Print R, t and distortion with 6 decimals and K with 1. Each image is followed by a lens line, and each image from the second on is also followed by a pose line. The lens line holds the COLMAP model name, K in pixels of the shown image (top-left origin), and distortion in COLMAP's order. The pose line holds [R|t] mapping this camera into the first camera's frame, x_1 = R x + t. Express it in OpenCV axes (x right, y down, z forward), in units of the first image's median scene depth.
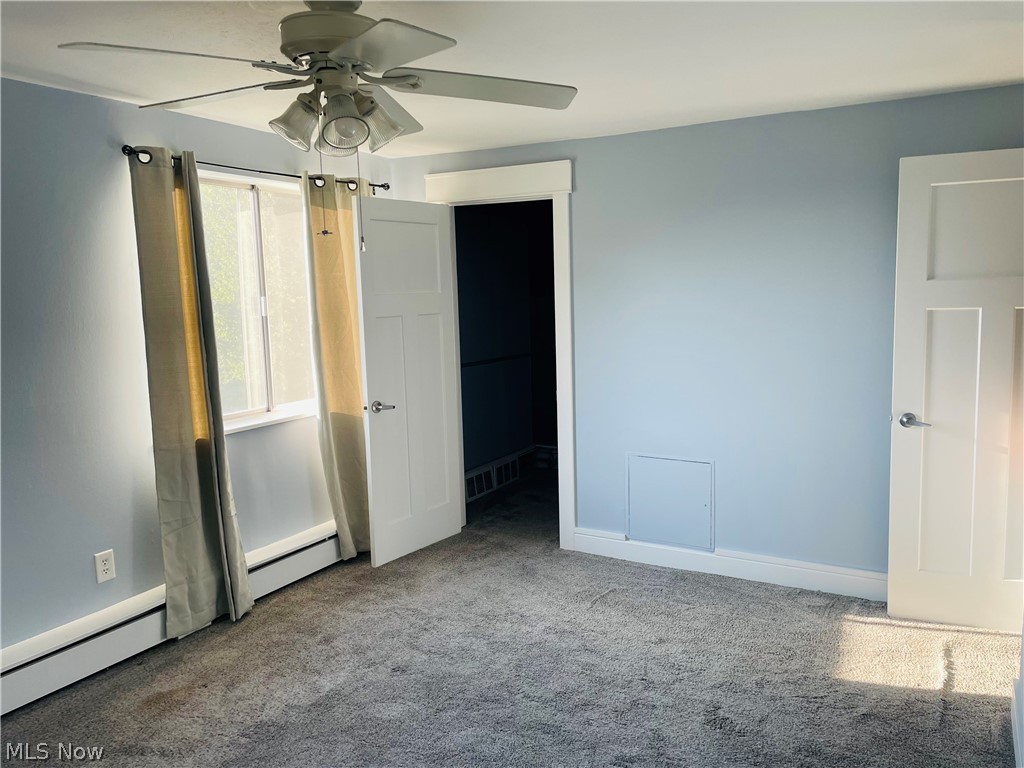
lens RADIAL K [[769.9, 0, 525.6], [0, 769.9, 388.4], [0, 0, 1]] dist [0.076537, -0.103988]
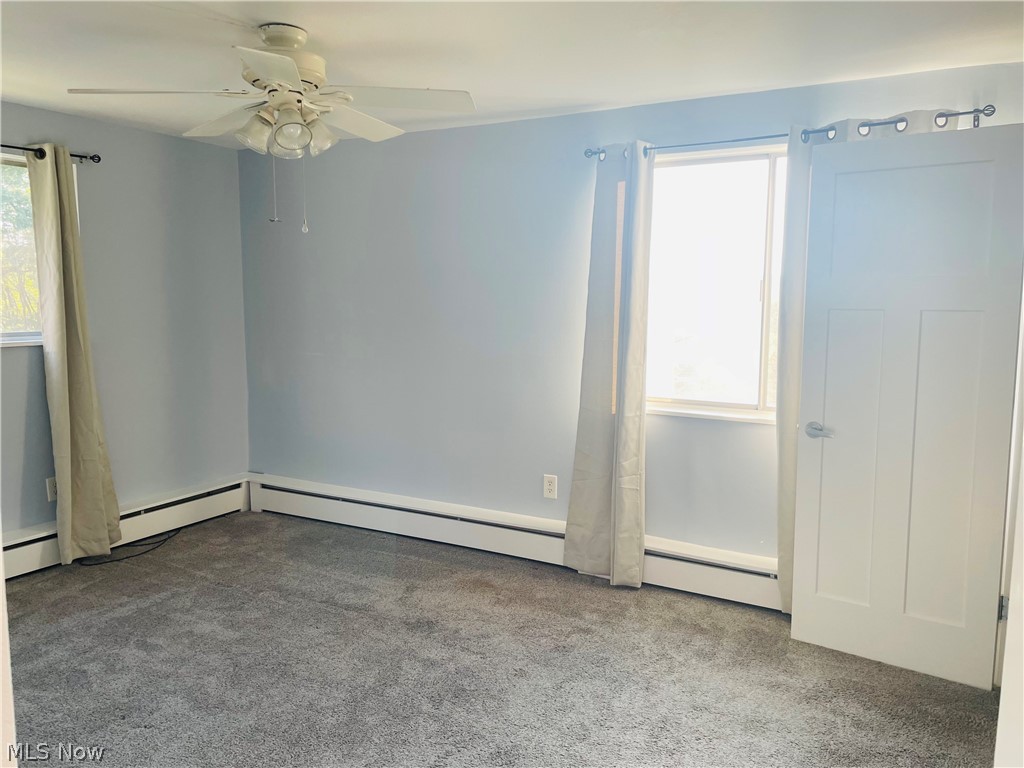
lens RADIAL K [[769.9, 0, 525.6], [0, 769.9, 388.4], [0, 0, 1]] dist [0.076537, -0.103988]
pose [[-0.002906, 0.146621, -0.989189, 0.648005], [-0.136857, 0.979827, 0.145635, -0.103192], [0.990587, 0.135800, 0.017219, 0.852243]]
